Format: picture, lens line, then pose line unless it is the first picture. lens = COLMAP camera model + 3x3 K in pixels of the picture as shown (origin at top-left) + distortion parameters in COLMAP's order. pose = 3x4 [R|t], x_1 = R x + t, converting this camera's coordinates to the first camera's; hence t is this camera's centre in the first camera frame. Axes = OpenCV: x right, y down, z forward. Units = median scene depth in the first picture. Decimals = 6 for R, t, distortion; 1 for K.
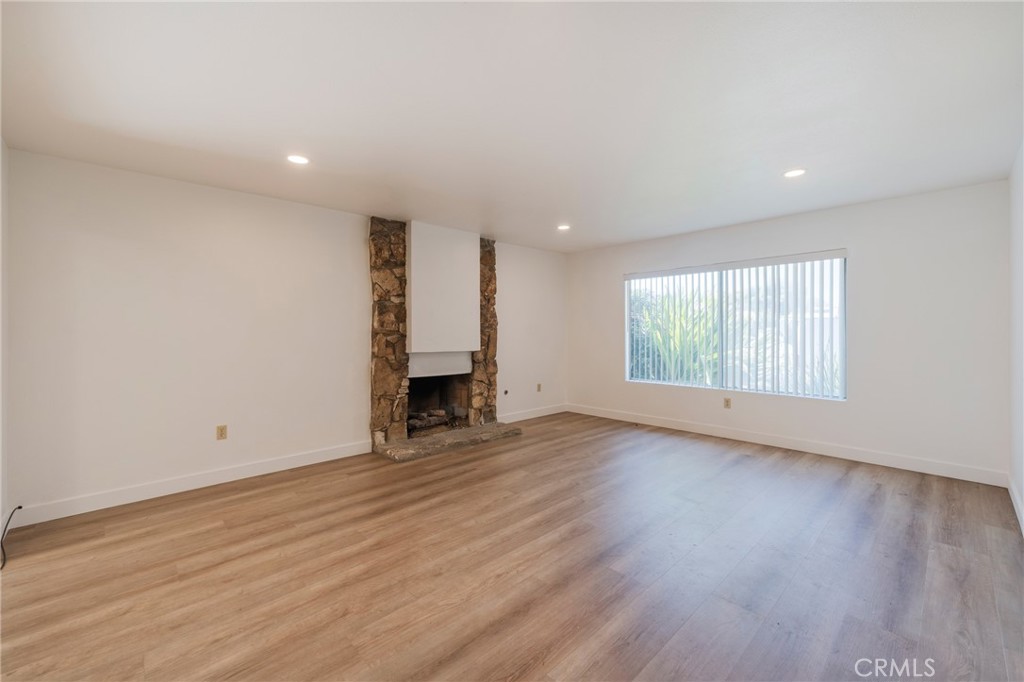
lens RADIAL K [[418.2, 0, 511.1], [0, 418.2, 334.0], [0, 0, 1]] dist [0.003729, -0.002005]
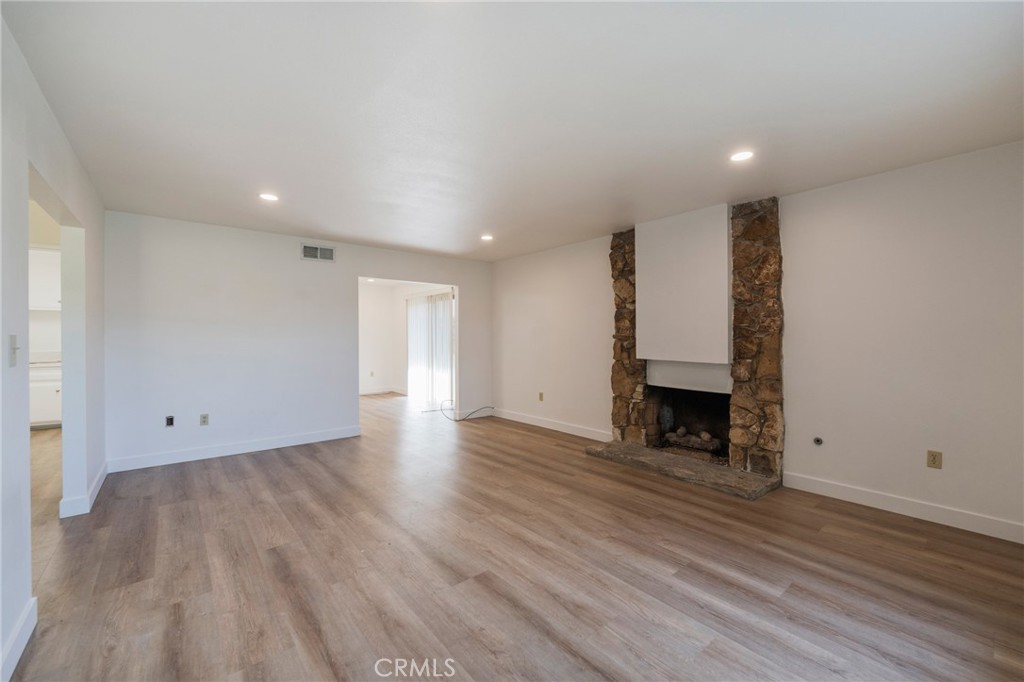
lens RADIAL K [[418.2, 0, 511.2], [0, 418.2, 338.7], [0, 0, 1]] dist [0.003729, -0.002005]
pose [[-0.076459, 0.006387, -0.997052, 0.781060], [-0.007346, 0.999949, 0.006969, -0.006996], [0.997046, 0.007857, -0.076408, 0.791589]]
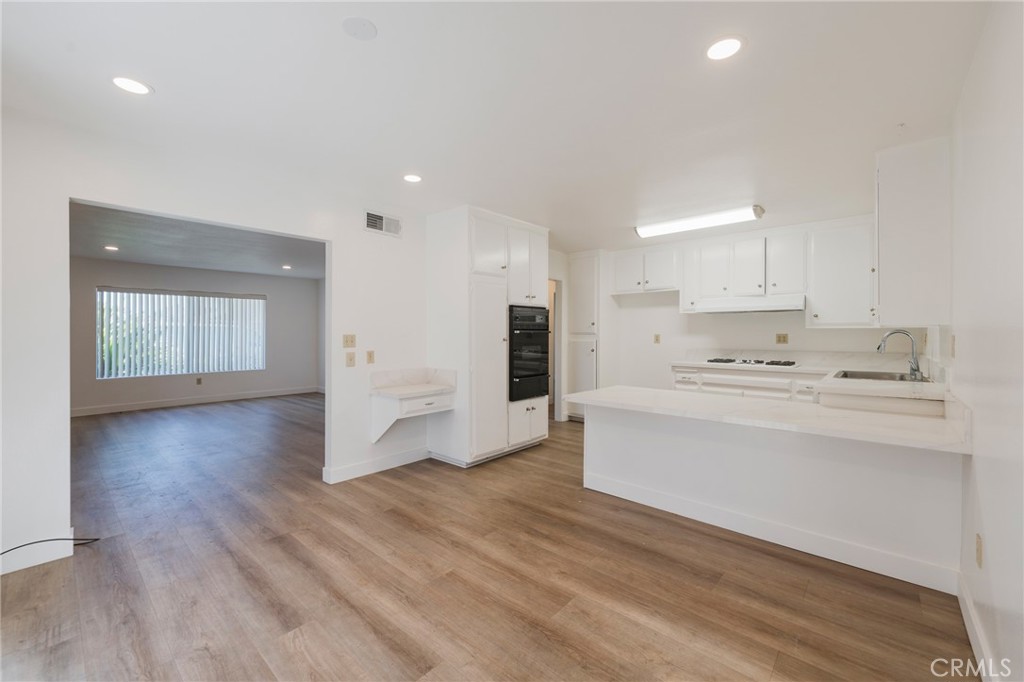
lens RADIAL K [[418.2, 0, 509.7], [0, 418.2, 337.2], [0, 0, 1]] dist [0.003729, -0.002005]
pose [[-0.089127, -0.006451, 0.995999, -1.327725], [-0.001114, 0.999979, 0.006377, -0.013916], [-0.996020, -0.000541, -0.089133, -0.026457]]
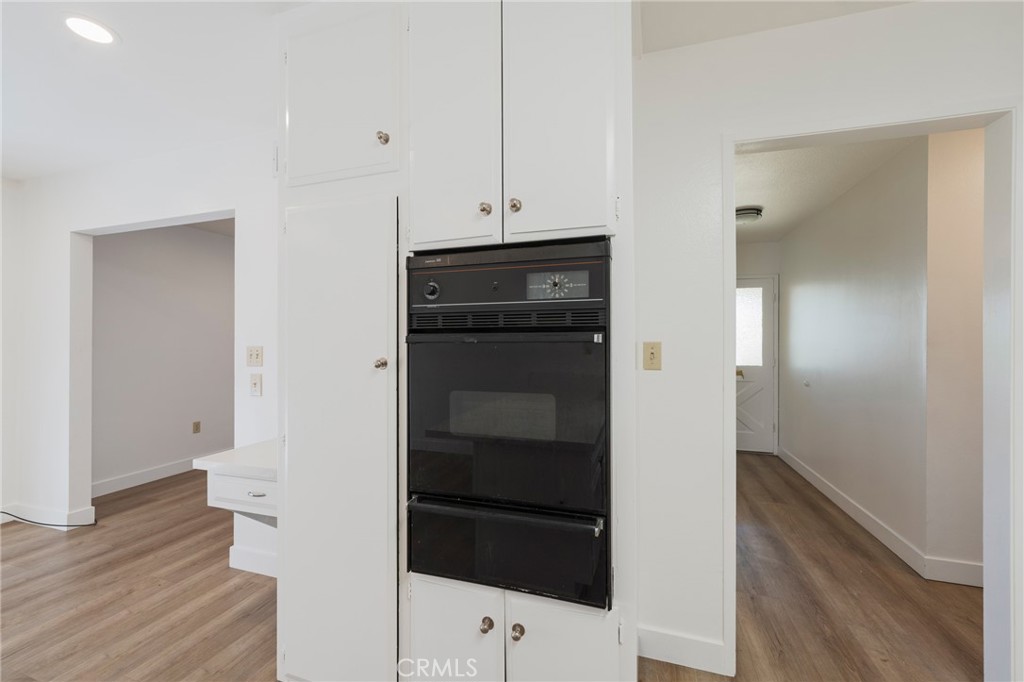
lens RADIAL K [[418.2, 0, 509.2], [0, 418.2, 337.1], [0, 0, 1]] dist [0.003729, -0.002005]
pose [[0.877394, 0.001582, 0.479768, -0.369107], [0.002217, 0.999971, -0.007351, -0.019972], [-0.479765, 0.007514, 0.877365, -0.441721]]
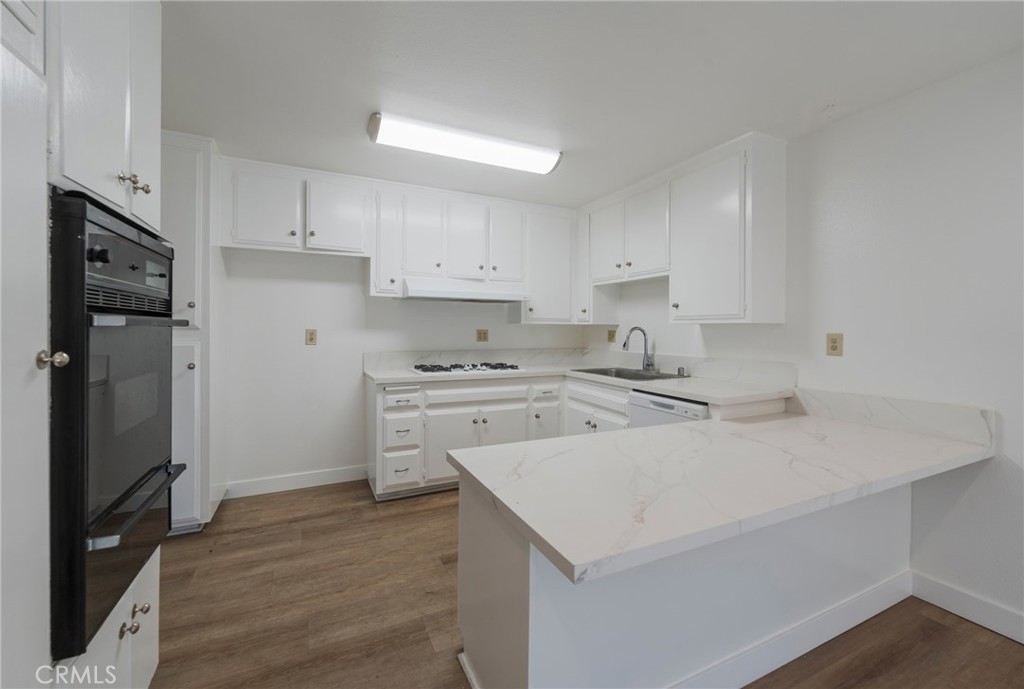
lens RADIAL K [[418.2, 0, 514.5], [0, 418.2, 332.6], [0, 0, 1]] dist [0.003729, -0.002005]
pose [[-0.955667, -0.008082, 0.294338, -0.565913], [-0.006123, 0.999953, 0.007576, -0.017461], [-0.294386, 0.005438, -0.955671, 0.013878]]
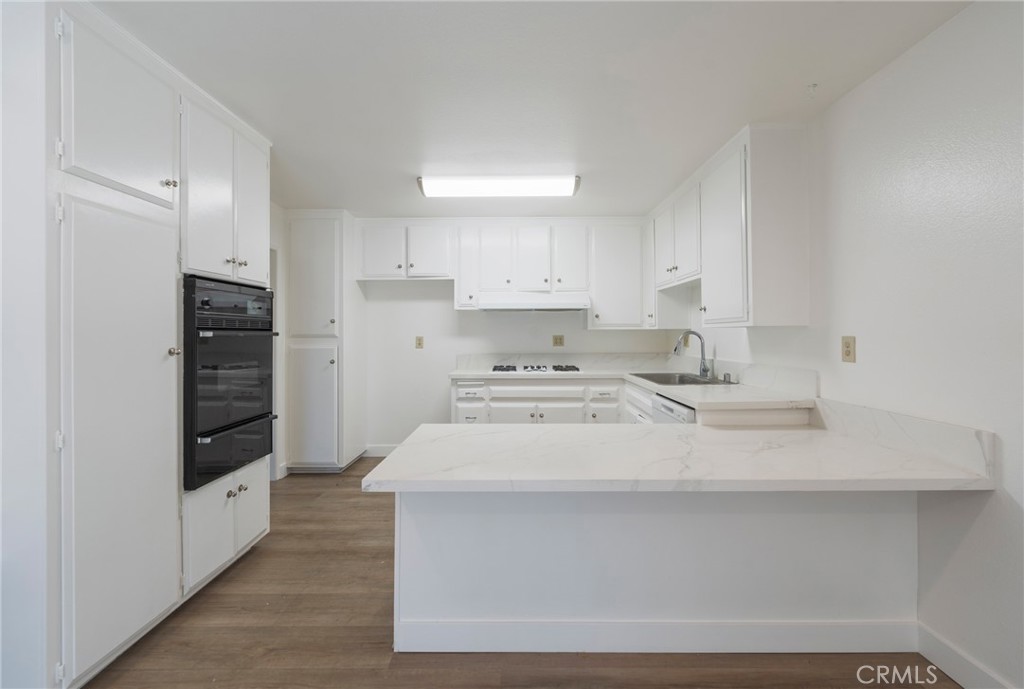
lens RADIAL K [[418.2, 0, 515.1], [0, 418.2, 332.3], [0, 0, 1]] dist [0.003729, -0.002005]
pose [[-0.732691, 0.007877, 0.680516, -0.866347], [0.004667, 0.999968, -0.006550, -0.018106], [-0.680546, -0.001623, -0.732704, -0.028366]]
